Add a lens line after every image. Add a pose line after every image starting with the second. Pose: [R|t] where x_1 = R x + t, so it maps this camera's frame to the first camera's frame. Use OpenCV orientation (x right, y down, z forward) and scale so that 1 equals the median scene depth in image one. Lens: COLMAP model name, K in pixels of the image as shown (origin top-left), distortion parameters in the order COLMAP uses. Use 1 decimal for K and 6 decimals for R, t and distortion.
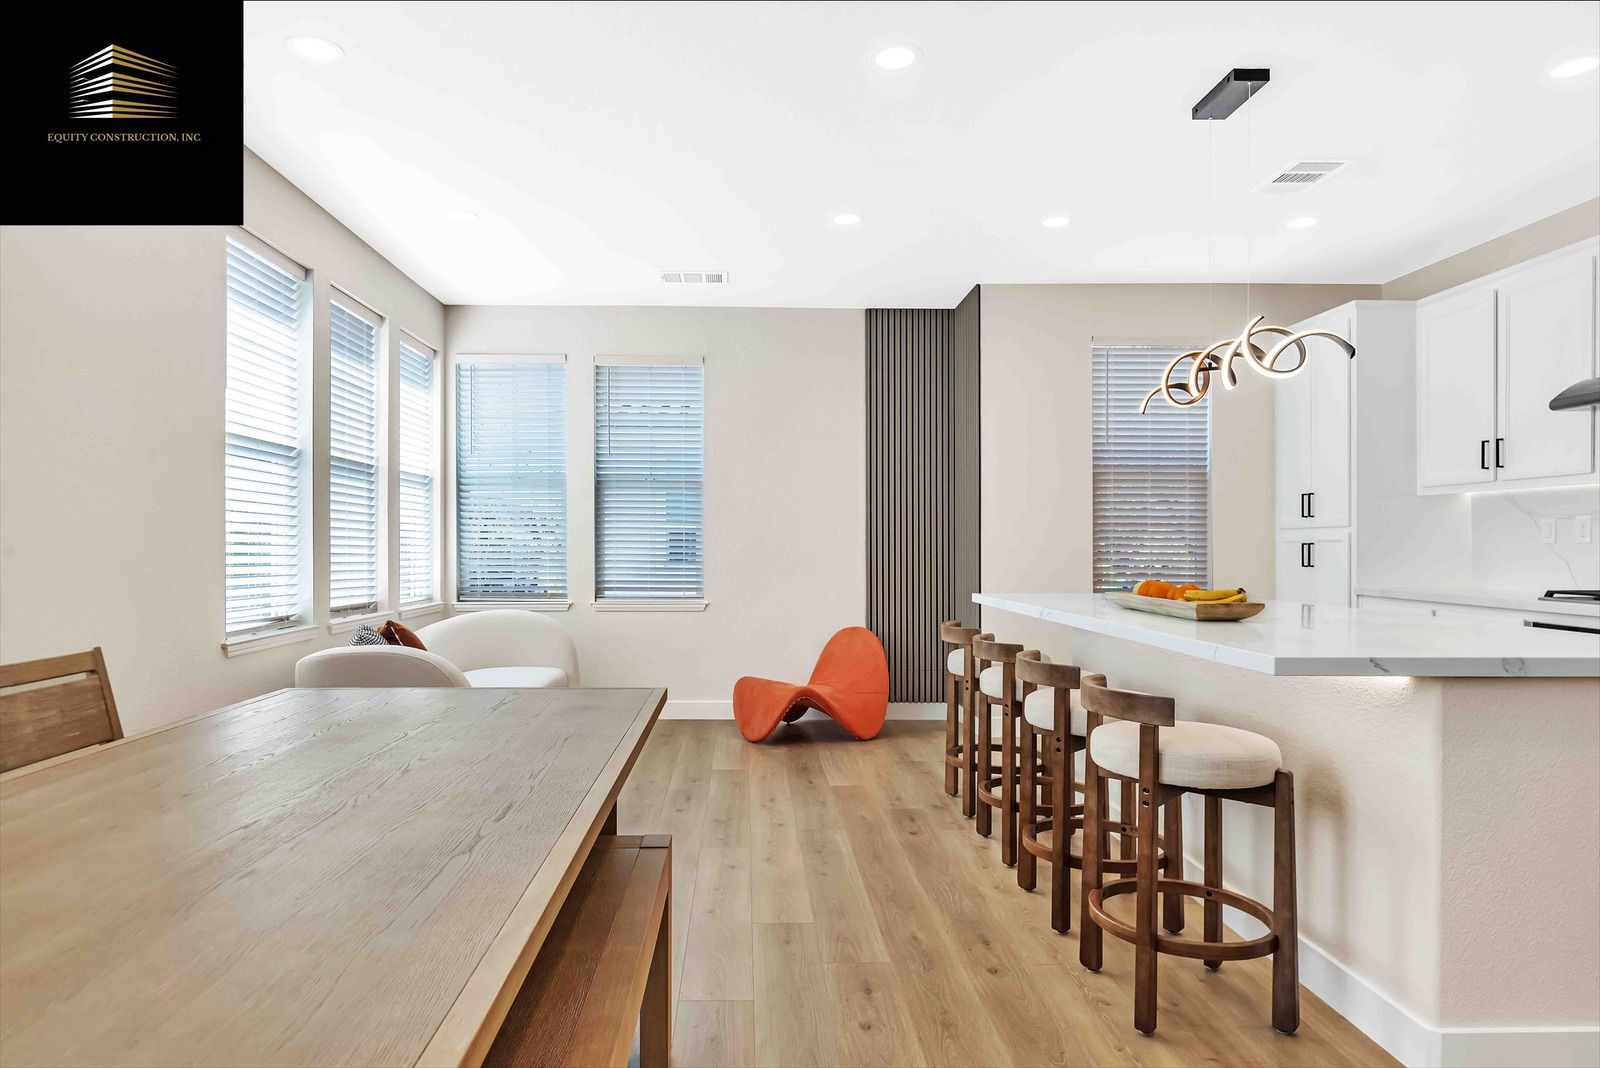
lens RADIAL K [[945.6, 0, 758.5], [0, 945.6, 543.3], [0, 0, 1]] dist [0.002507, -0.006475]
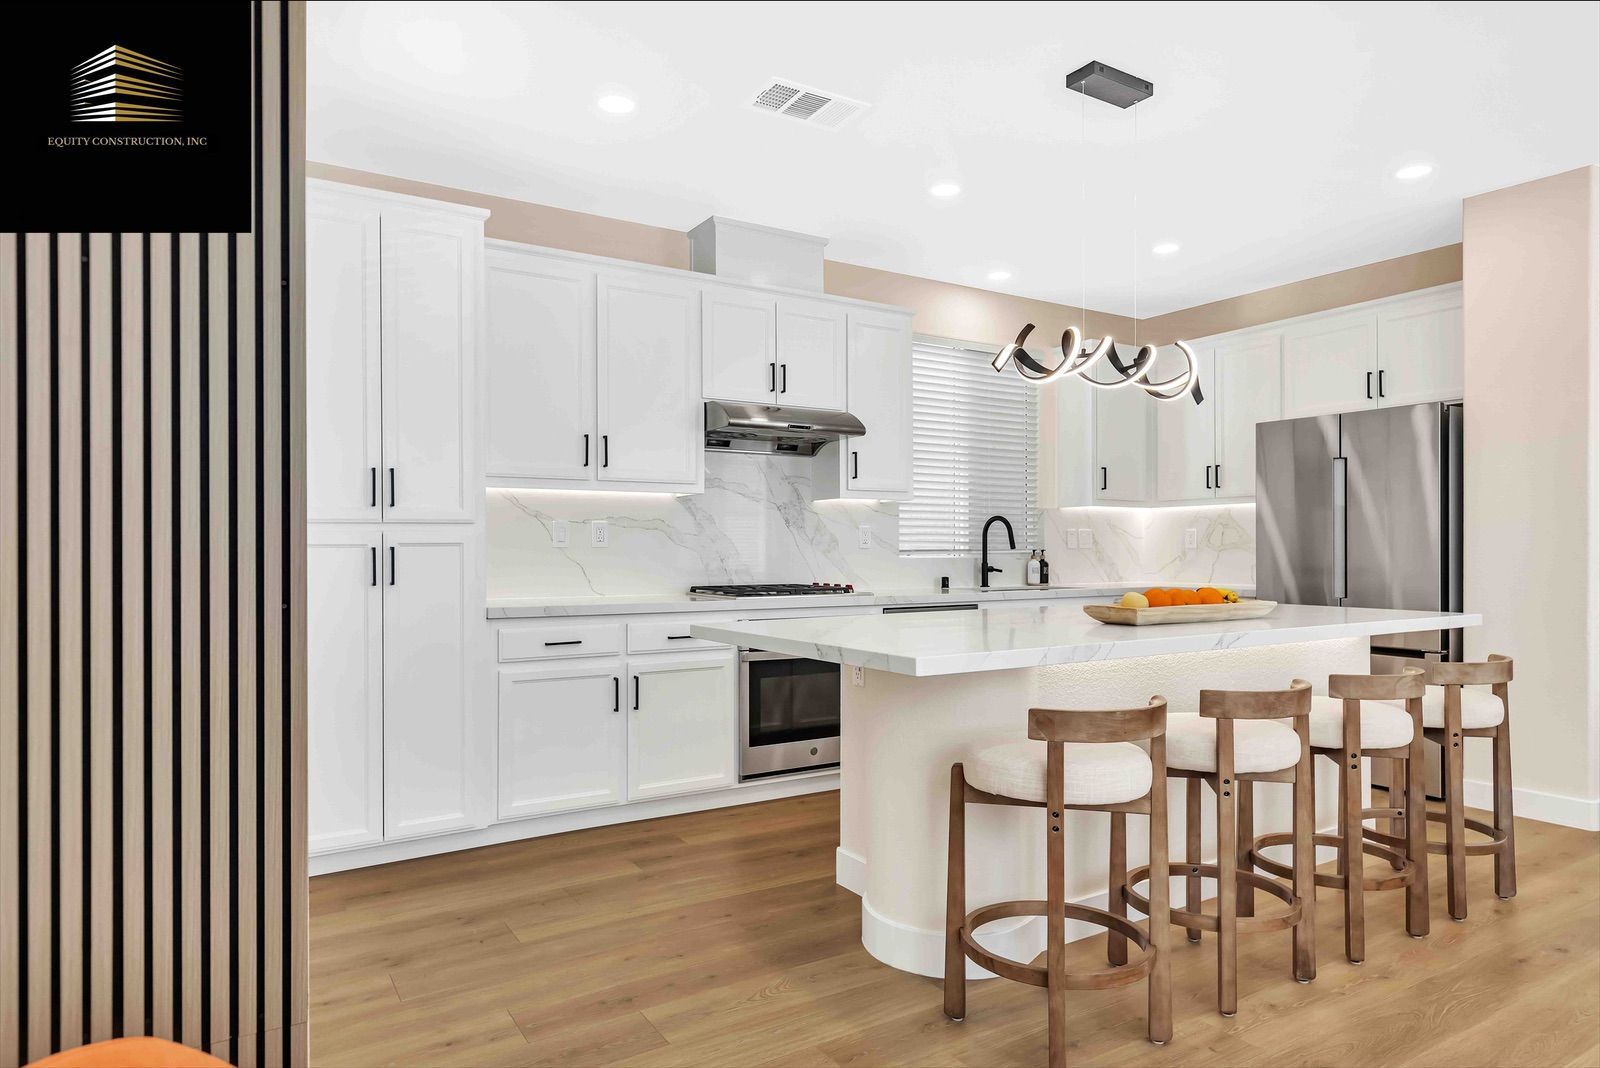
lens RADIAL K [[945.6, 0, 808.4], [0, 945.6, 545.2], [0, 0, 1]] dist [0.002507, -0.006475]
pose [[-0.510805, 0.001089, 0.859696, -0.171302], [0.000704, 0.999999, -0.000848, -0.001407], [-0.859696, 0.000172, -0.510806, 1.686766]]
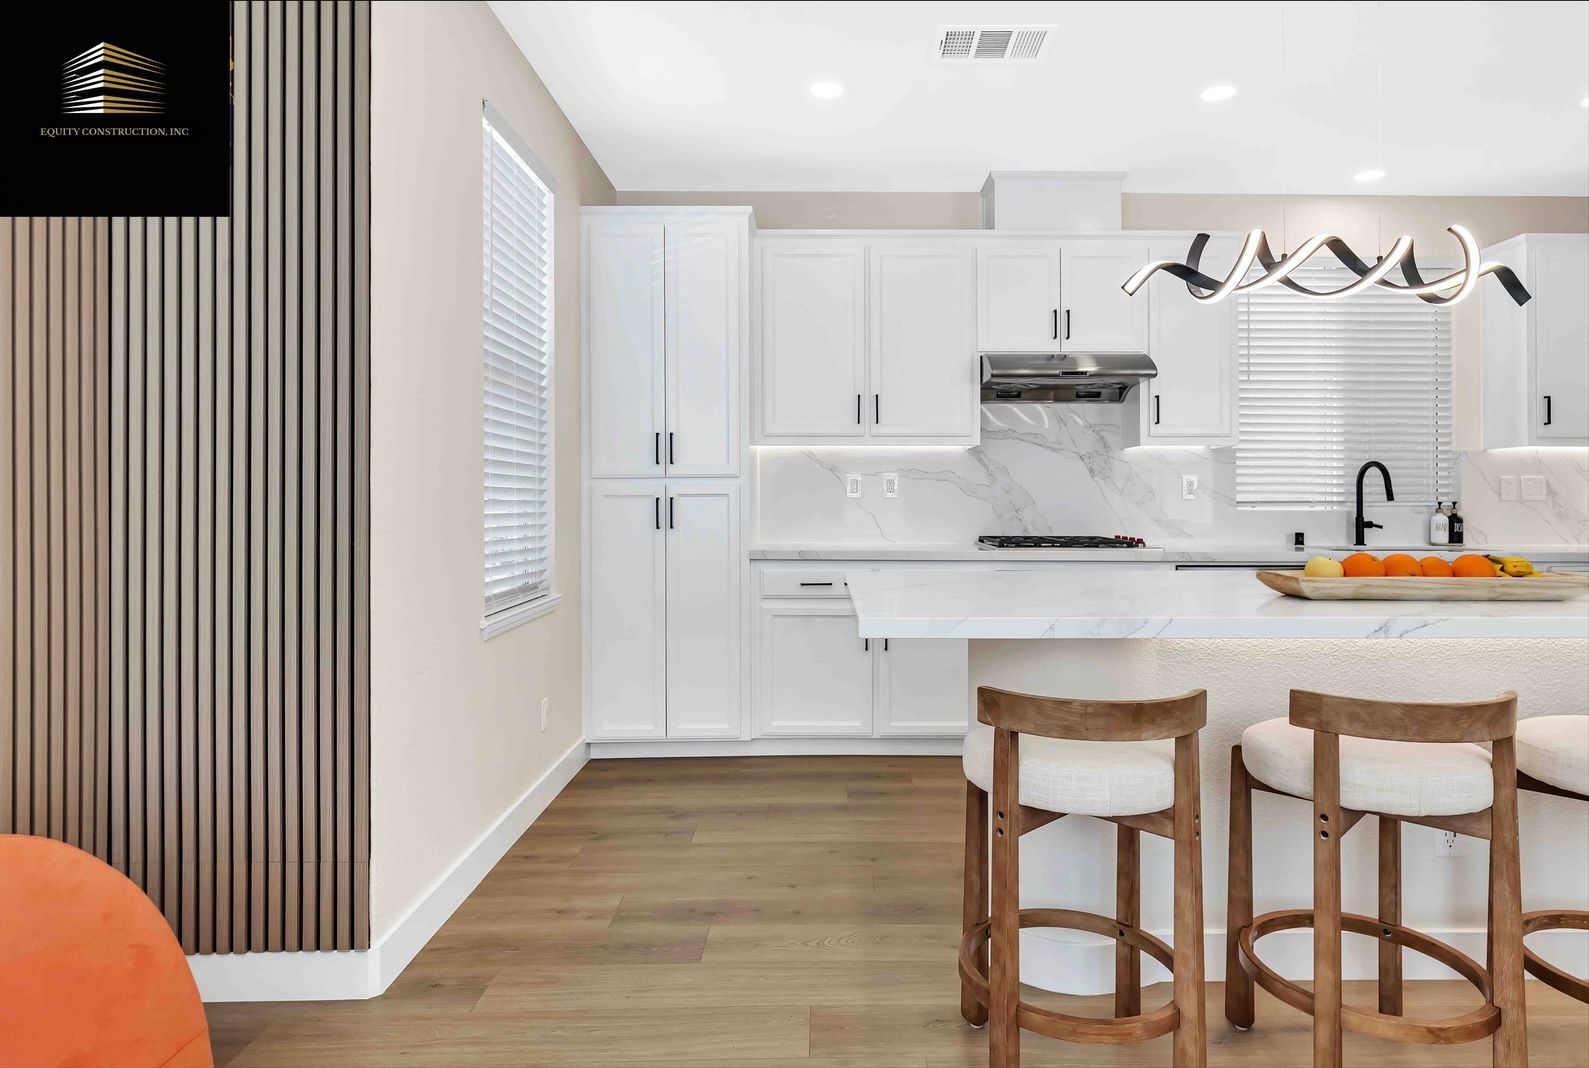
lens RADIAL K [[873.6, 0, 846.0], [0, 873.6, 490.6], [0, 0, 1]] dist [0.002327, -0.002994]
pose [[0.009643, 0.006608, 0.999932, -0.207131], [-0.000420, 0.999978, -0.006604, -0.001951], [-0.999953, -0.000356, 0.009645, 1.320967]]
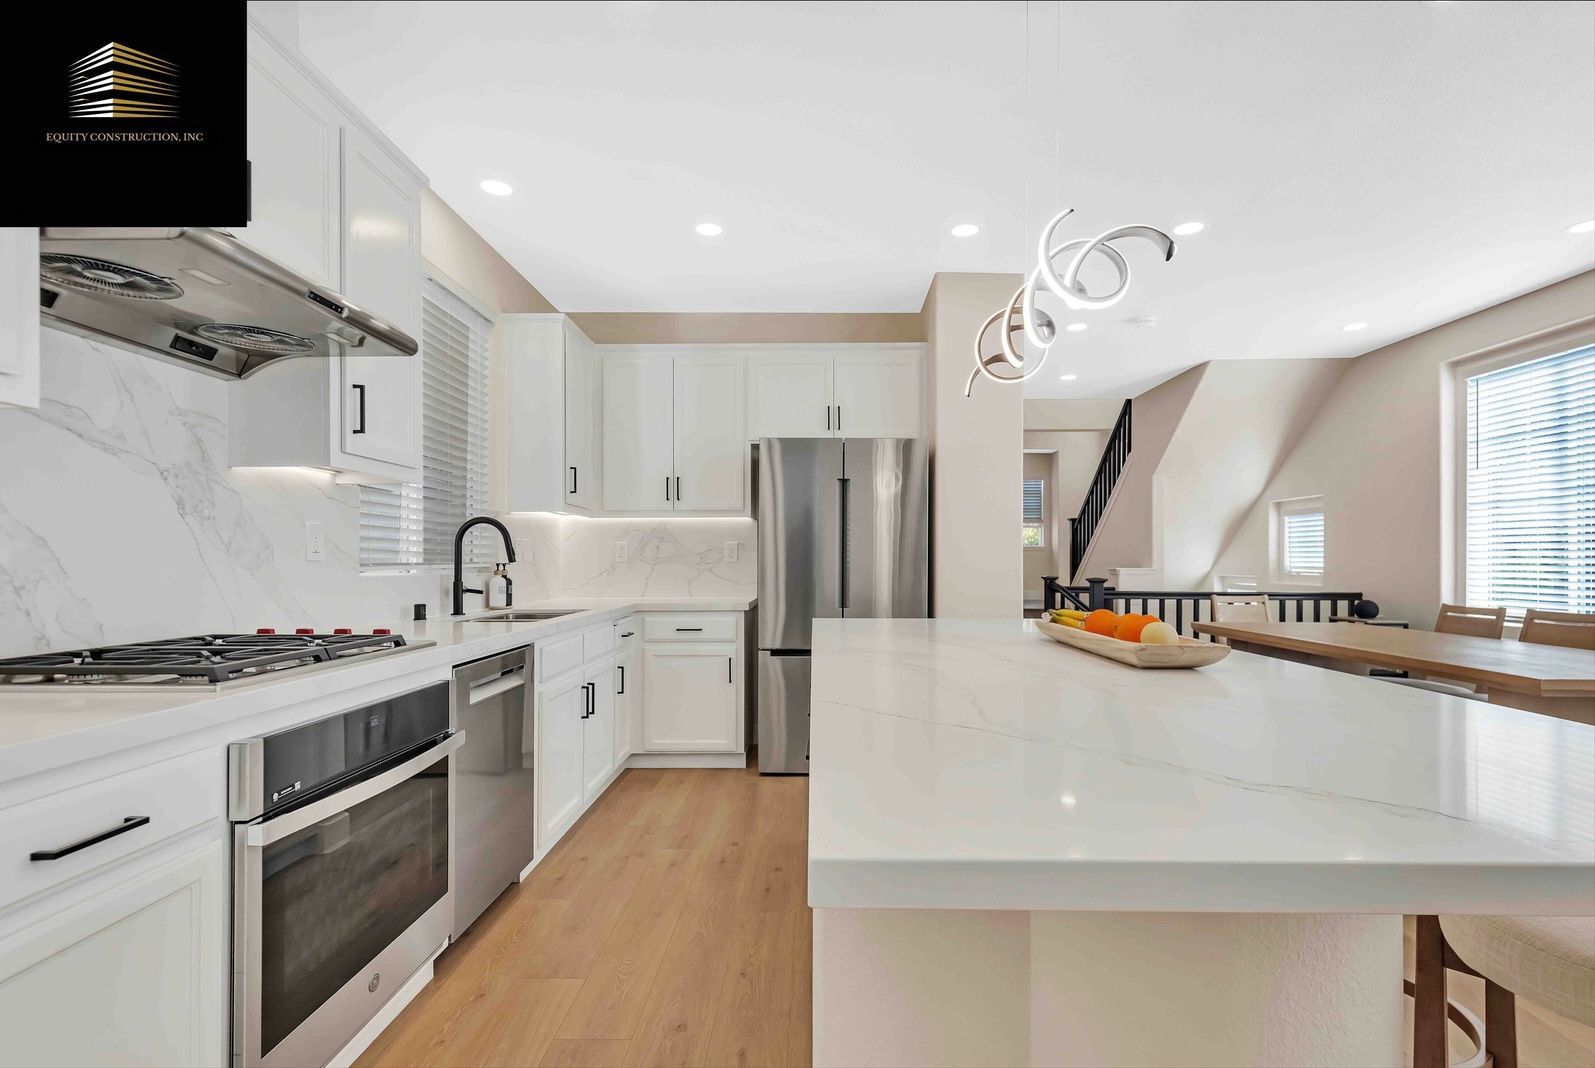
lens RADIAL K [[753.7, 0, 811.9], [0, 753.7, 561.3], [0, 0, 1]] dist [0.007938, -0.002222]
pose [[-0.999430, -0.003775, 0.033537, 0.622061], [-0.003760, 0.999993, 0.000509, 0.000505], [-0.033538, 0.000382, -0.999437, 1.509964]]
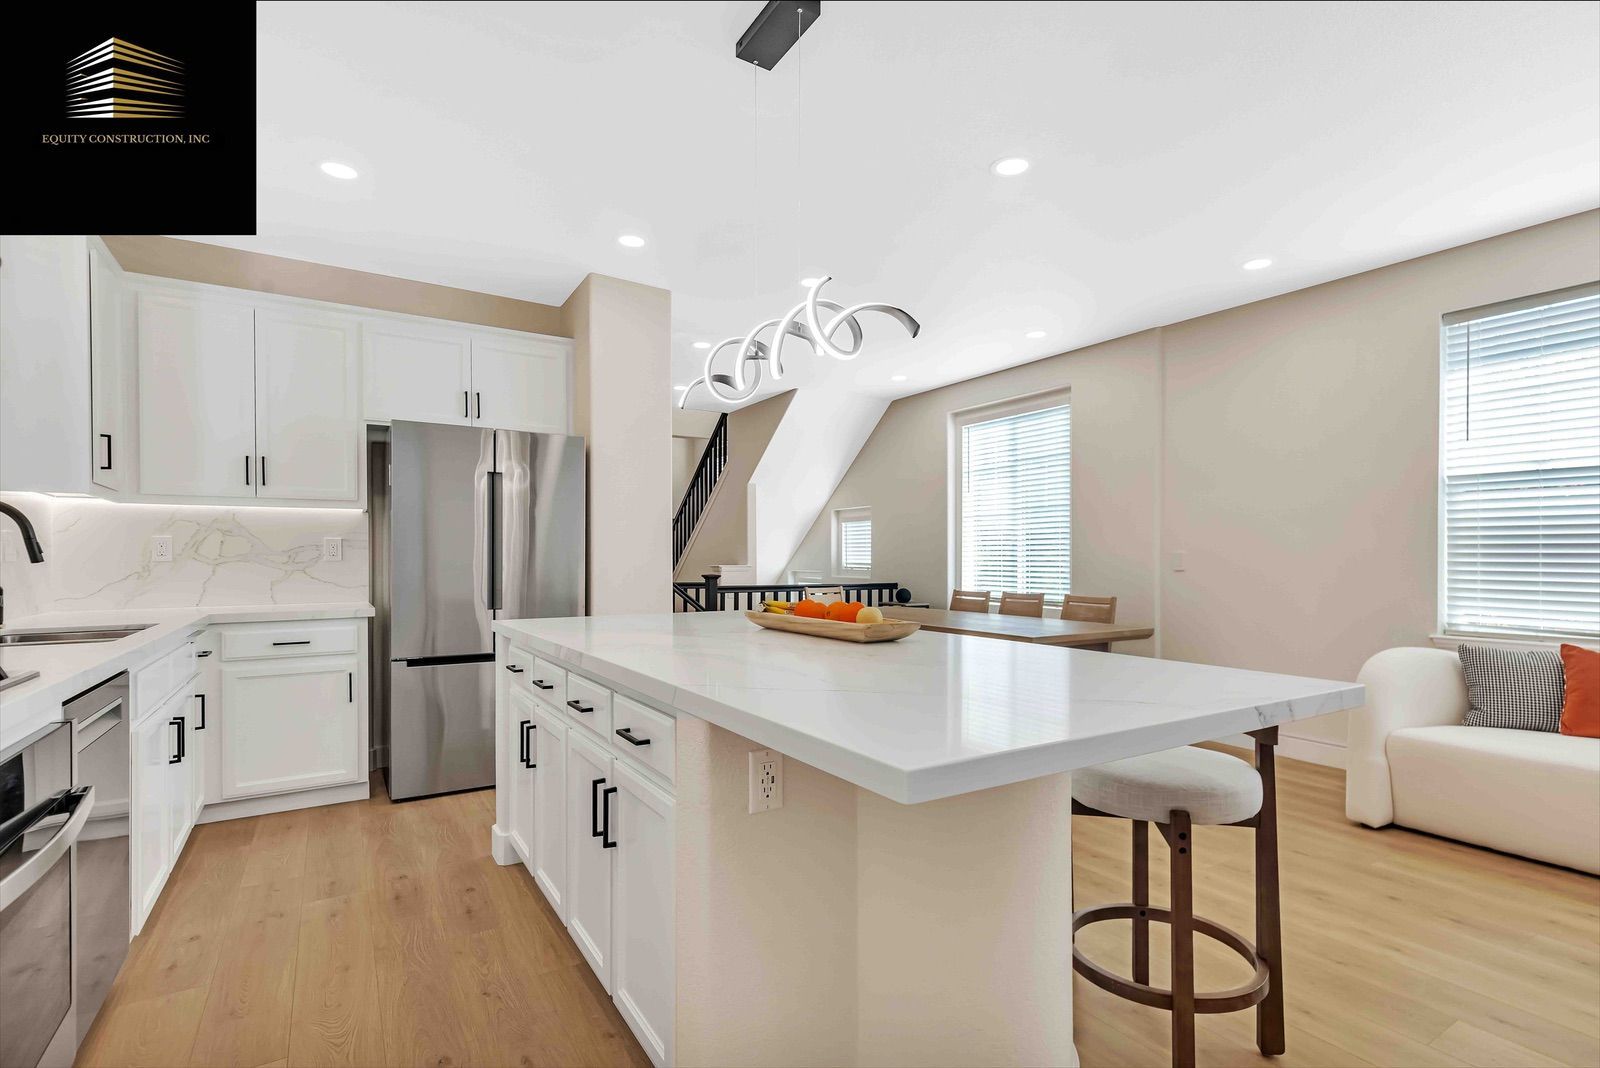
lens RADIAL K [[756.1, 0, 822.1], [0, 756.1, 566.8], [0, 0, 1]] dist [0.007938, -0.002222]
pose [[-0.852994, 0.003857, -0.521906, 0.785541], [-0.001229, 0.999955, 0.009398, -0.000114], [0.521919, 0.008658, -0.852951, 1.533561]]
